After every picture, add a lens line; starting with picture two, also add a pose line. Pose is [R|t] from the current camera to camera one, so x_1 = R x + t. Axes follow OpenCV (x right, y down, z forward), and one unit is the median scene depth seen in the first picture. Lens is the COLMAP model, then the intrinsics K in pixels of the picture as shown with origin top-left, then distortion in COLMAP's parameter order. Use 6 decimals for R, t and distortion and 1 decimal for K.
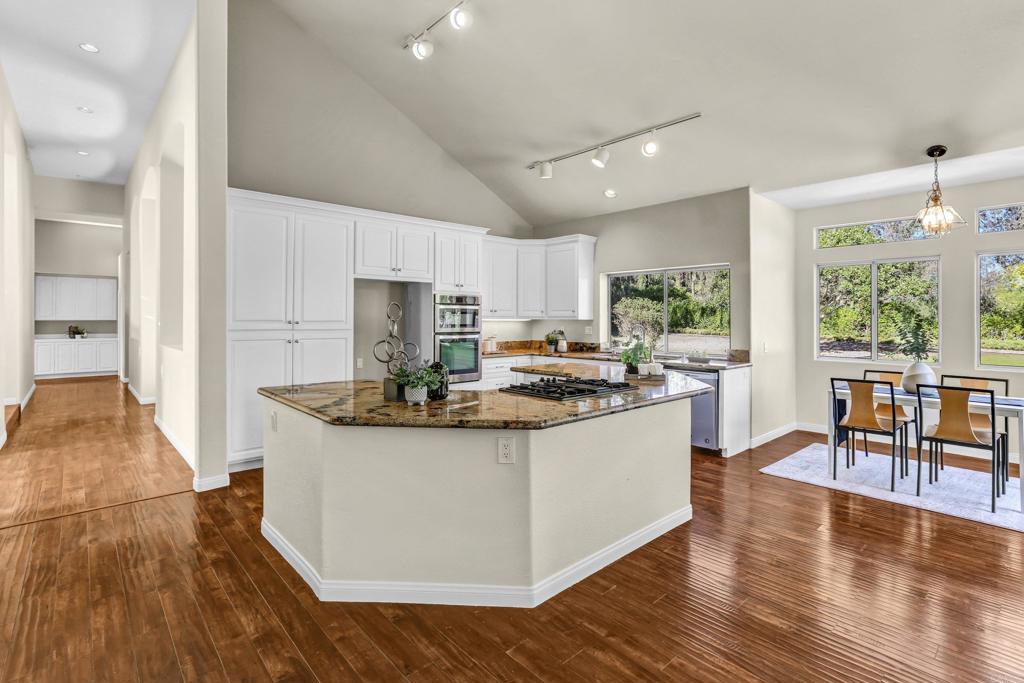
lens RADIAL K [[470.5, 0, 508.0], [0, 470.5, 316.6], [0, 0, 1]] dist [-0.016985, 0.001264]
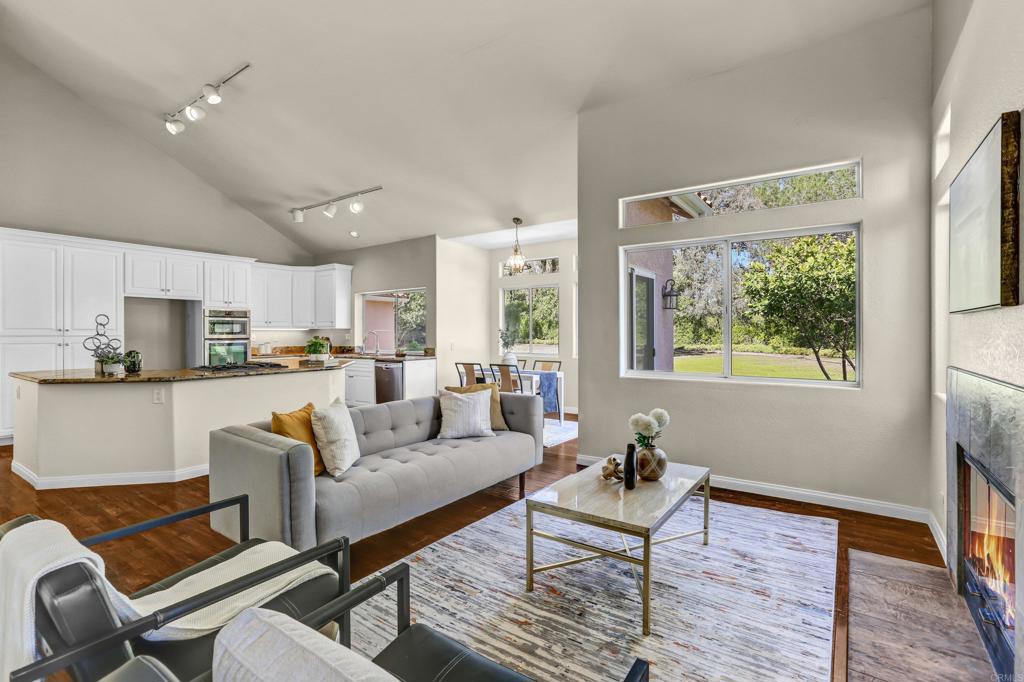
lens RADIAL K [[470.5, 0, 519.4], [0, 470.5, 335.3], [0, 0, 1]] dist [-0.016985, 0.001264]
pose [[0.976717, -0.008915, 0.214347, 0.395228], [0.006998, 0.999928, 0.009703, 0.017702], [-0.214418, -0.007977, 0.976709, -0.418525]]
